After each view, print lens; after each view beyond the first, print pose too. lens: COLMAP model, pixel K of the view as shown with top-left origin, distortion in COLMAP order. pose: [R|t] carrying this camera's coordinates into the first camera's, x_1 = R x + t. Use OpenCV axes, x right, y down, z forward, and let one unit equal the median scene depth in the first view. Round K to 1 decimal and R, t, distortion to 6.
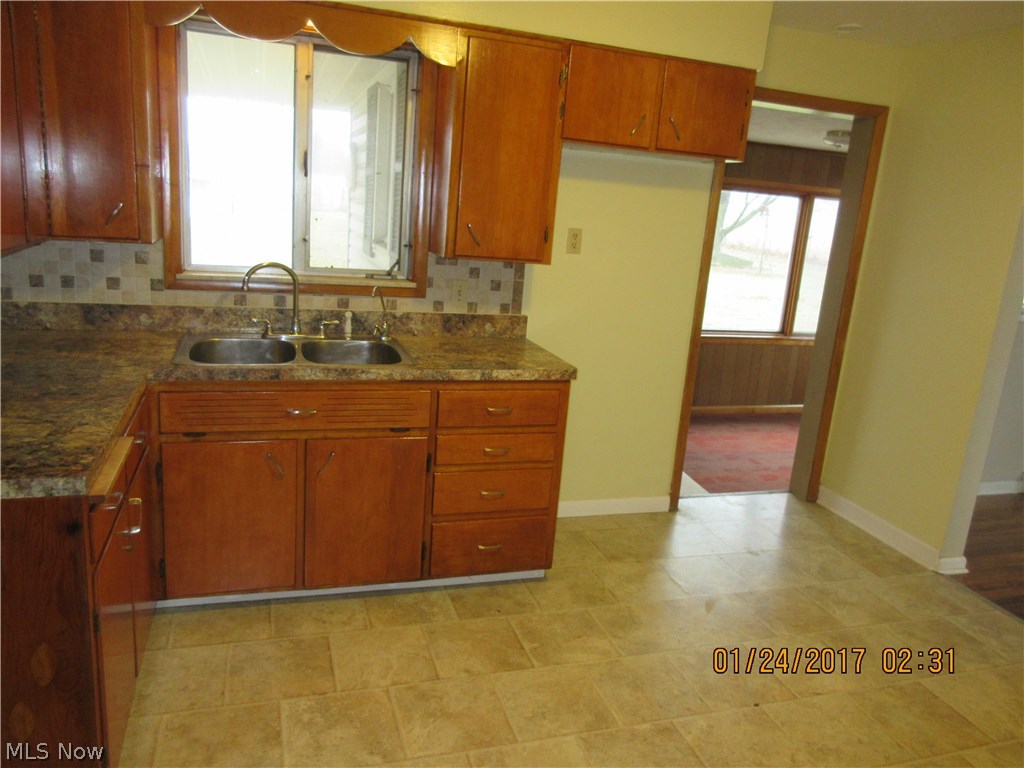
lens RADIAL K [[757.9, 0, 510.3], [0, 757.9, 380.6], [0, 0, 1]] dist [-0.009990, 0.013267]
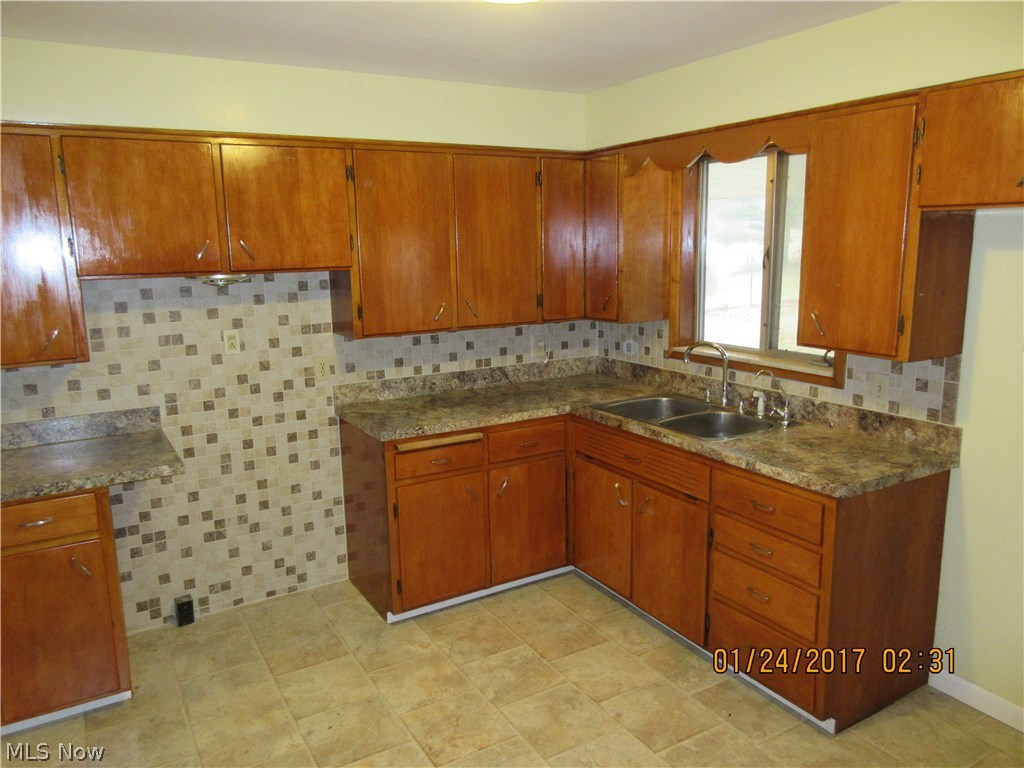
lens RADIAL K [[757.9, 0, 510.1], [0, 757.9, 385.4], [0, 0, 1]] dist [-0.009990, 0.013267]
pose [[0.209680, 0.102650, -0.972367, 0.712488], [-0.198261, 0.978279, 0.060521, -0.089487], [0.957458, 0.180093, 0.225477, 0.400704]]
